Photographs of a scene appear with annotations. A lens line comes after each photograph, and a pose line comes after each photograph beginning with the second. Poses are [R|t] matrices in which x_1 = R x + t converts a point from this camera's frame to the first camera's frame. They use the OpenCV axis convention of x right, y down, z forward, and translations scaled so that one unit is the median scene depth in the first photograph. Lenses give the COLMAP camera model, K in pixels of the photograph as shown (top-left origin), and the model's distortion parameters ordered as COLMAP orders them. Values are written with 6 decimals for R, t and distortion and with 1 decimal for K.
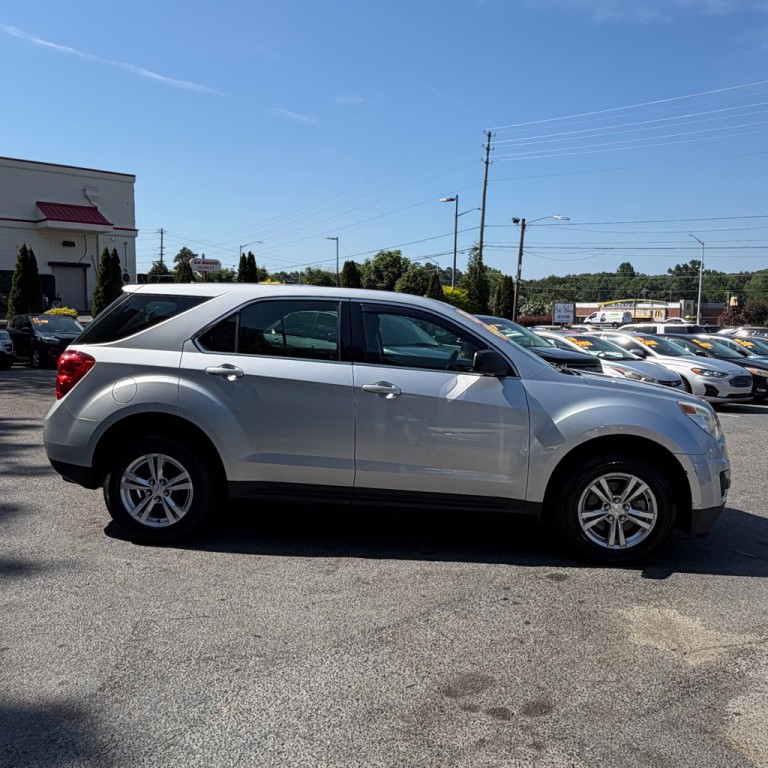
lens RADIAL K [[665.7, 0, 384.0], [0, 665.7, 384.0], [0, 0, 1]] dist [0.002607, 0.002934]
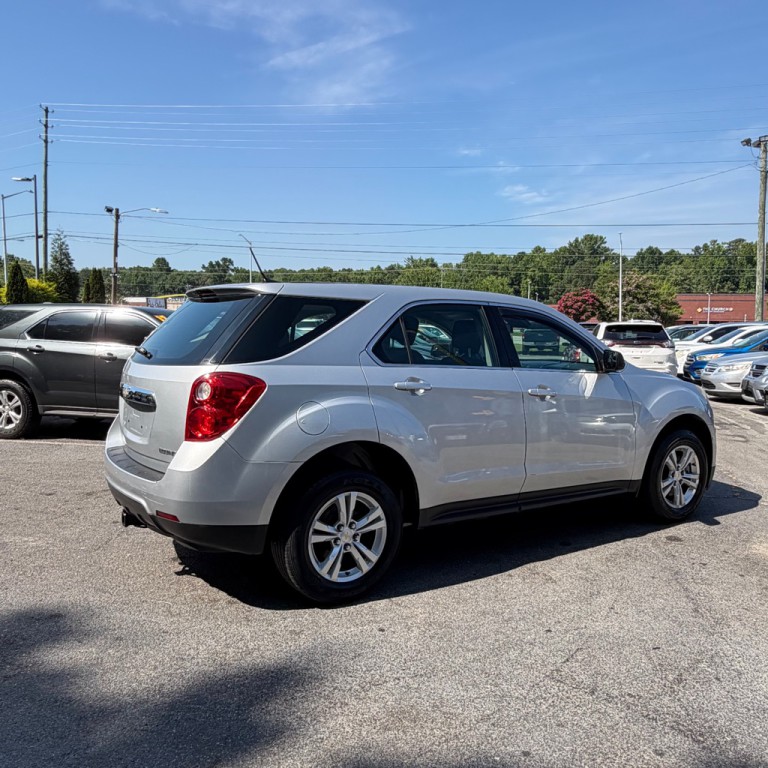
lens RADIAL K [[685.6, 0, 286.7], [0, 685.6, 396.3], [0, 0, 1]] dist [-0.011055, 0.006966]
pose [[0.814420, -0.077858, 0.575029, -0.720884], [0.063974, 0.996964, 0.044381, -0.044991], [-0.576739, 0.000642, 0.816929, 0.295042]]
